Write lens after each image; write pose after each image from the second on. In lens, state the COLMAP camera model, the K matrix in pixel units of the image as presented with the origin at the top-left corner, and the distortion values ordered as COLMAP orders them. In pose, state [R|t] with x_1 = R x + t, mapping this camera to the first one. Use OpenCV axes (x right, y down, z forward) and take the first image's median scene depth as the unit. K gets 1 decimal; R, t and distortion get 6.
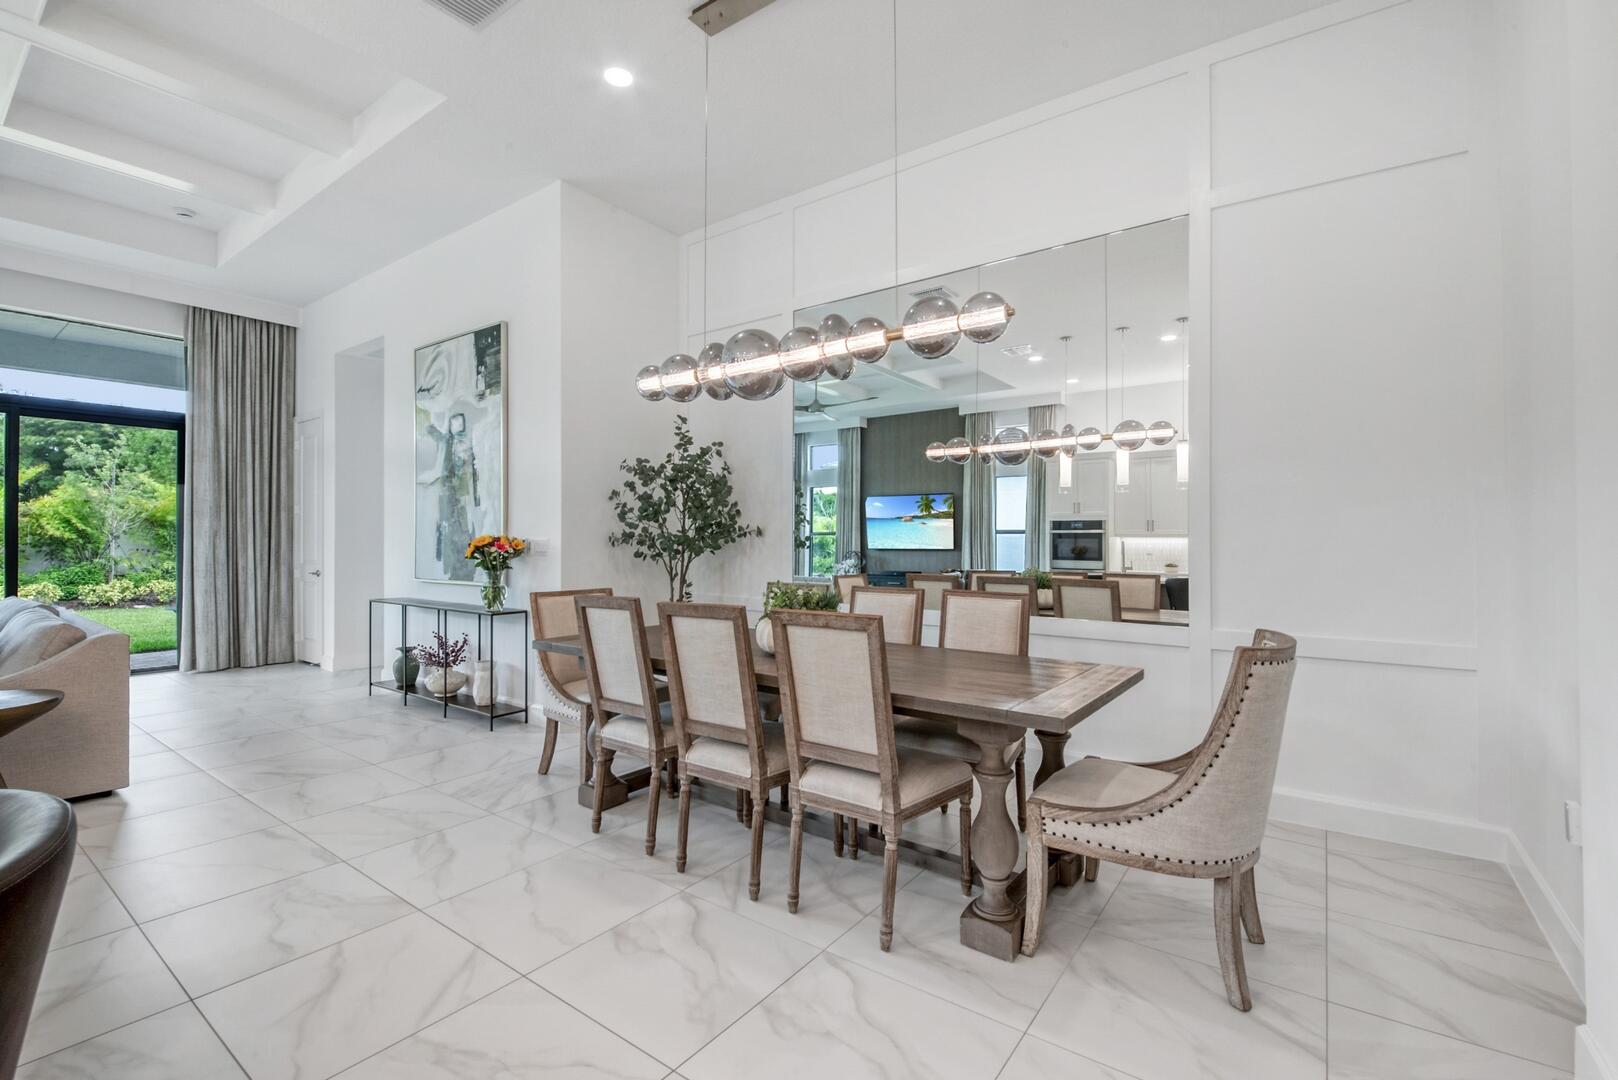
lens RADIAL K [[700.0, 0, 808.5], [0, 700.0, 545.2], [0, 0, 1]] dist [0.003688, -0.006964]
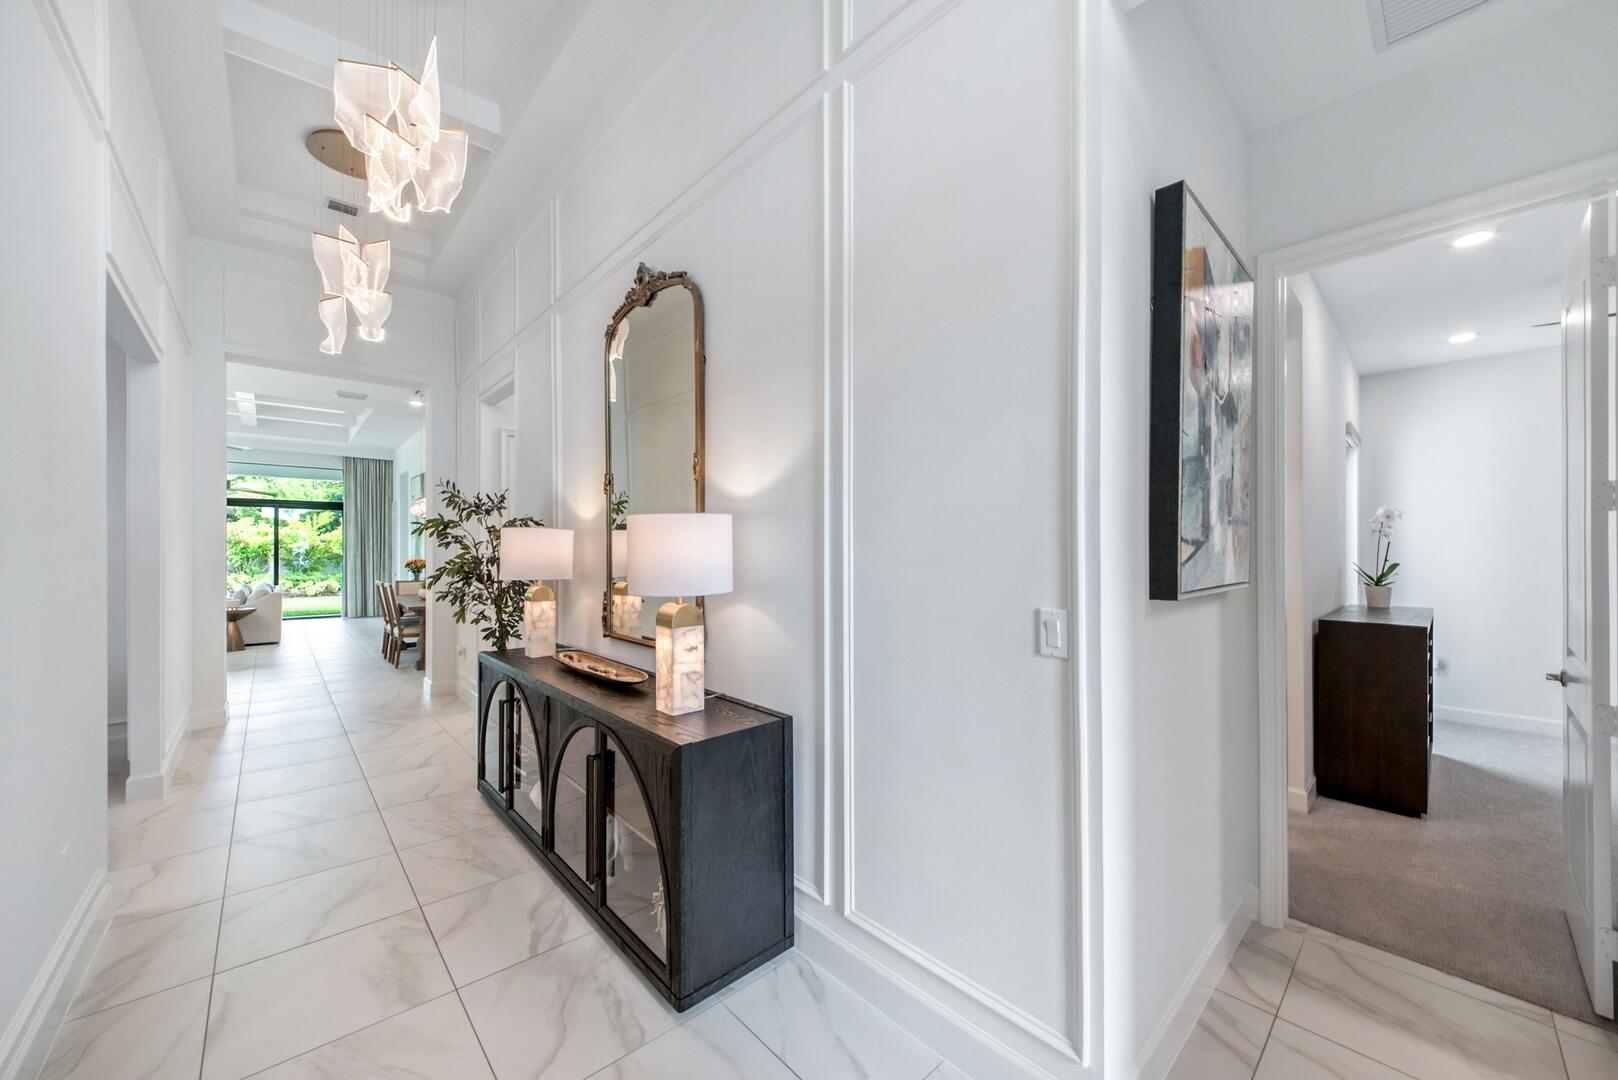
lens RADIAL K [[607.4, 0, 807.3], [0, 607.4, 553.4], [0, 0, 1]] dist [-0.019809, 0.000150]
pose [[0.977434, -0.000721, -0.211240, 1.265593], [0.000062, 0.999995, -0.003124, -0.027078], [0.211241, 0.003041, 0.977429, -0.742813]]
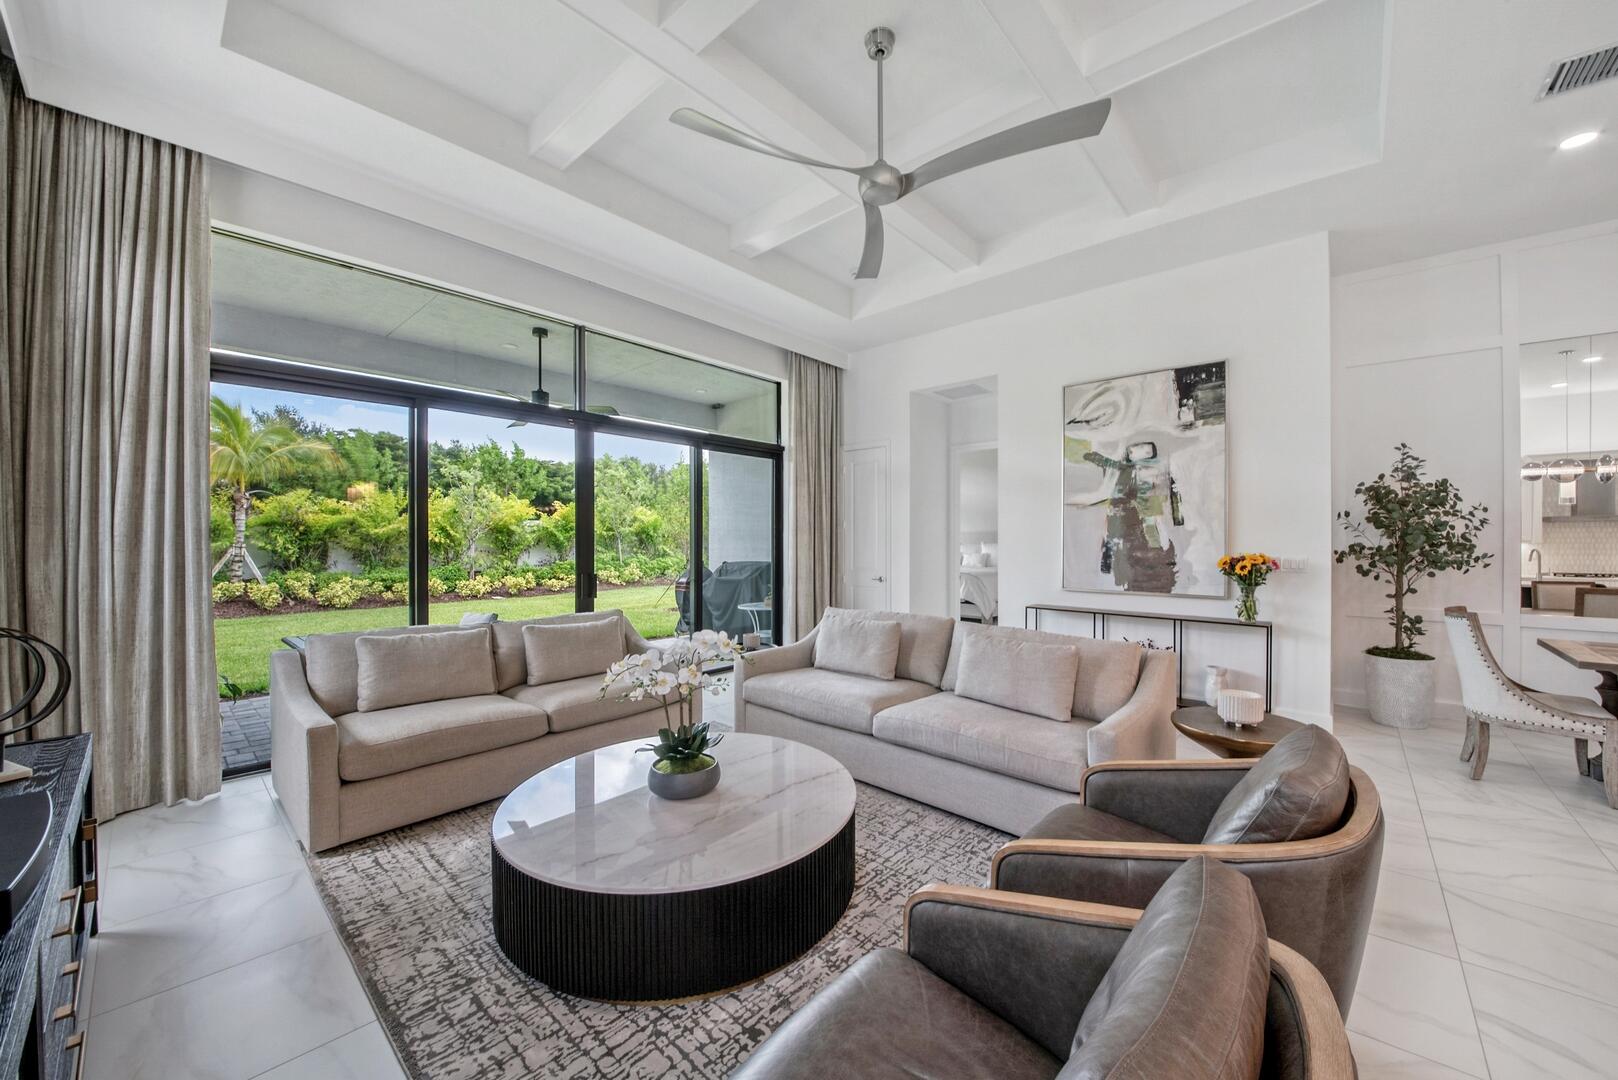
lens RADIAL K [[607.4, 0, 822.2], [0, 607.4, 535.6], [0, 0, 1]] dist [-0.019809, 0.000150]
pose [[0.995315, -0.003129, -0.096634, -0.950386], [0.002196, 0.999950, -0.009763, -0.032843], [0.096660, 0.009505, 0.995272, 0.000228]]
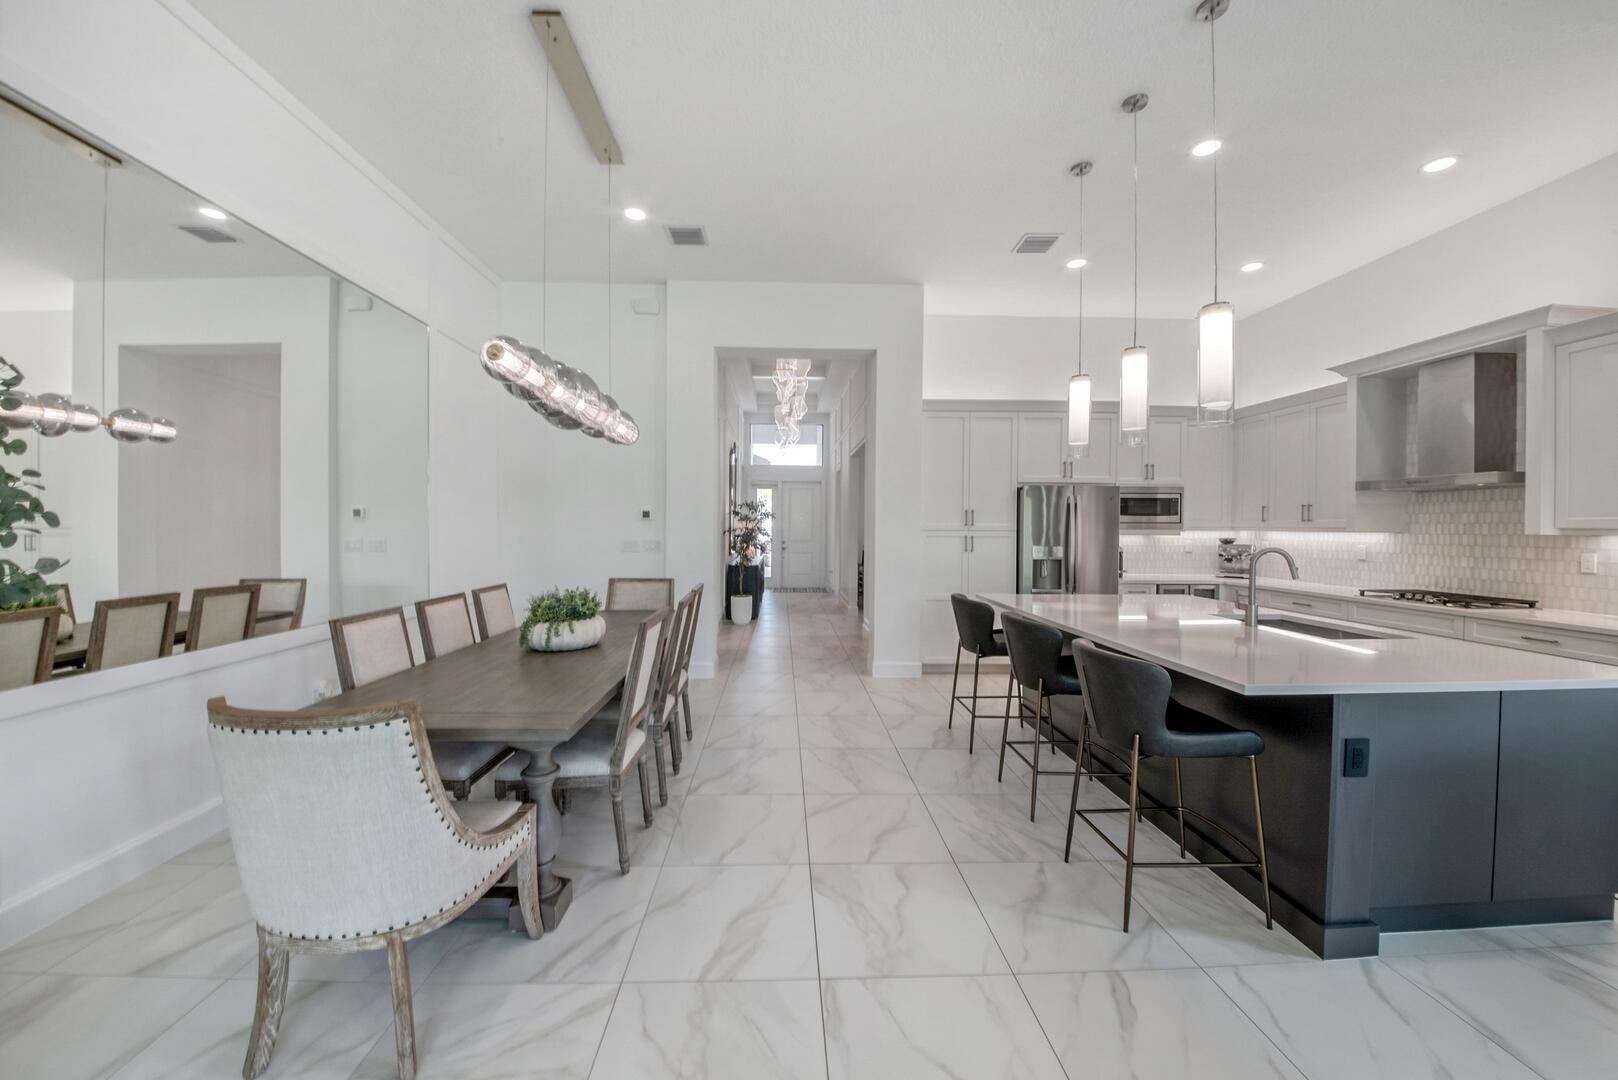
lens RADIAL K [[575.6, 0, 803.1], [0, 575.6, 532.2], [0, 0, 1]] dist [-0.009431, -0.003833]
pose [[-0.615540, -0.014262, 0.787977, -0.621659], [-0.004911, 0.999886, 0.014260, -0.035678], [-0.788090, 0.004908, -0.615540, 0.757918]]
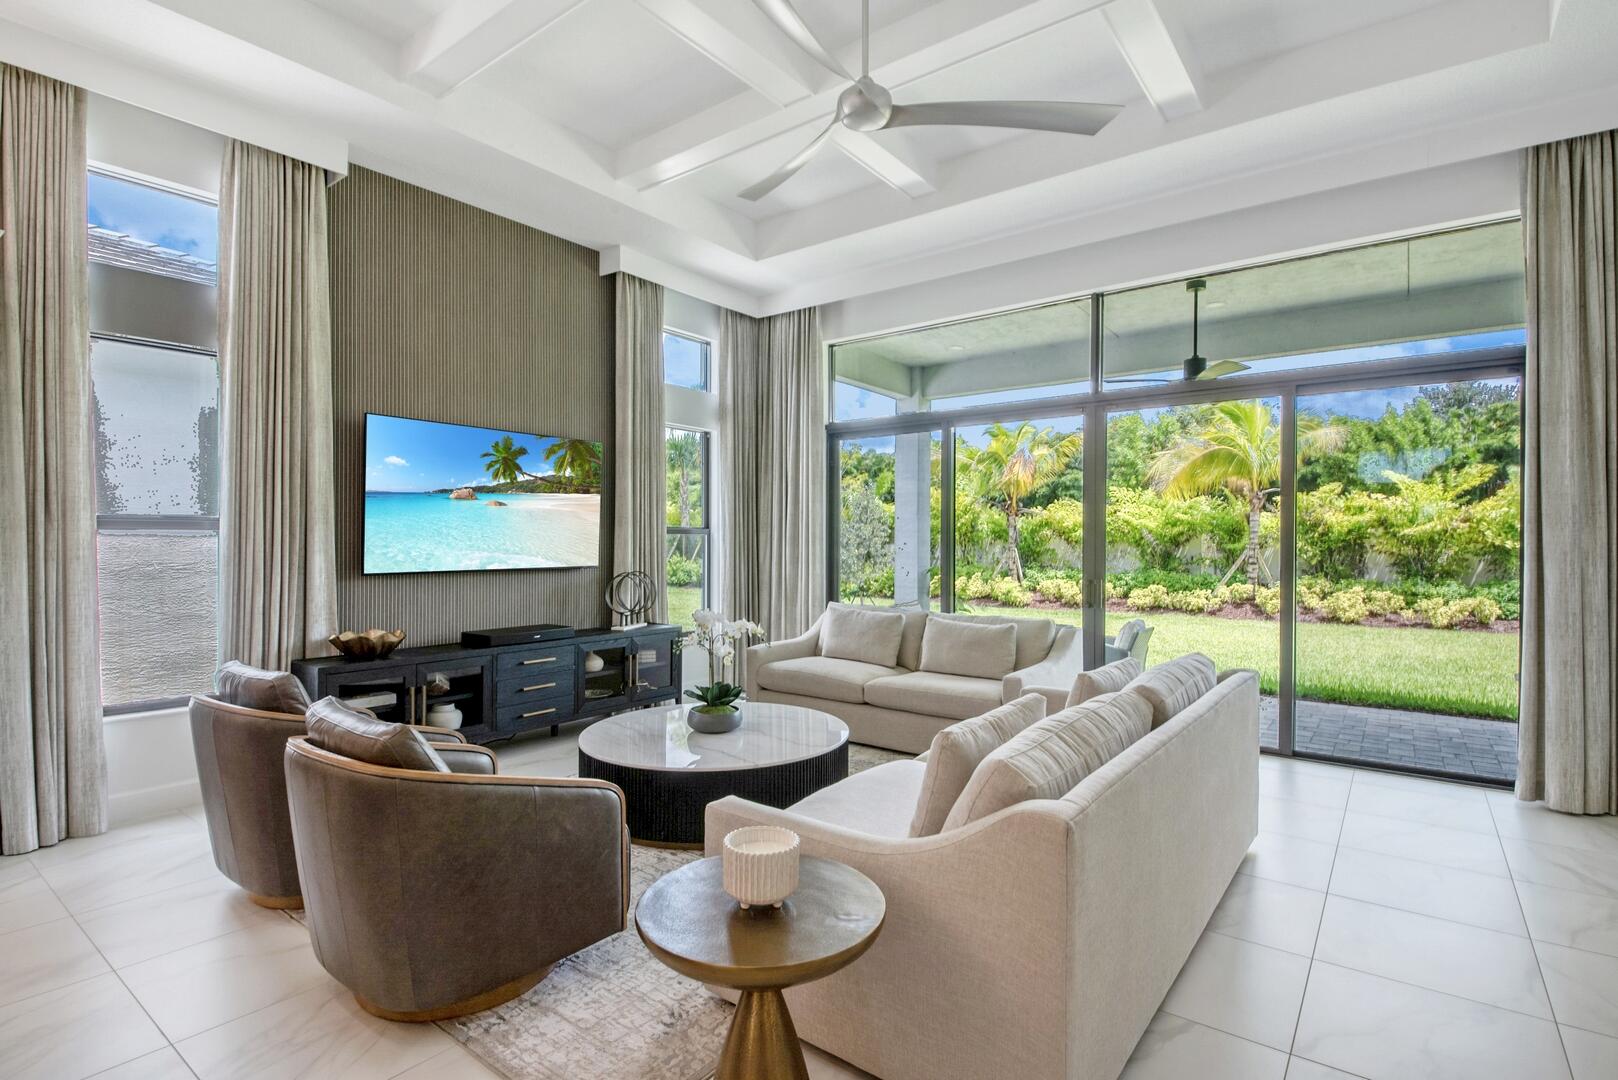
lens RADIAL K [[781.6, 0, 809.9], [0, 781.6, 543.7], [0, 0, 1]] dist [0.006042, -0.006855]
pose [[-0.025184, 0.002099, -0.999681, -0.319569], [-0.005864, 0.999980, 0.002247, -0.031573], [0.999666, 0.005919, -0.025171, 0.568340]]
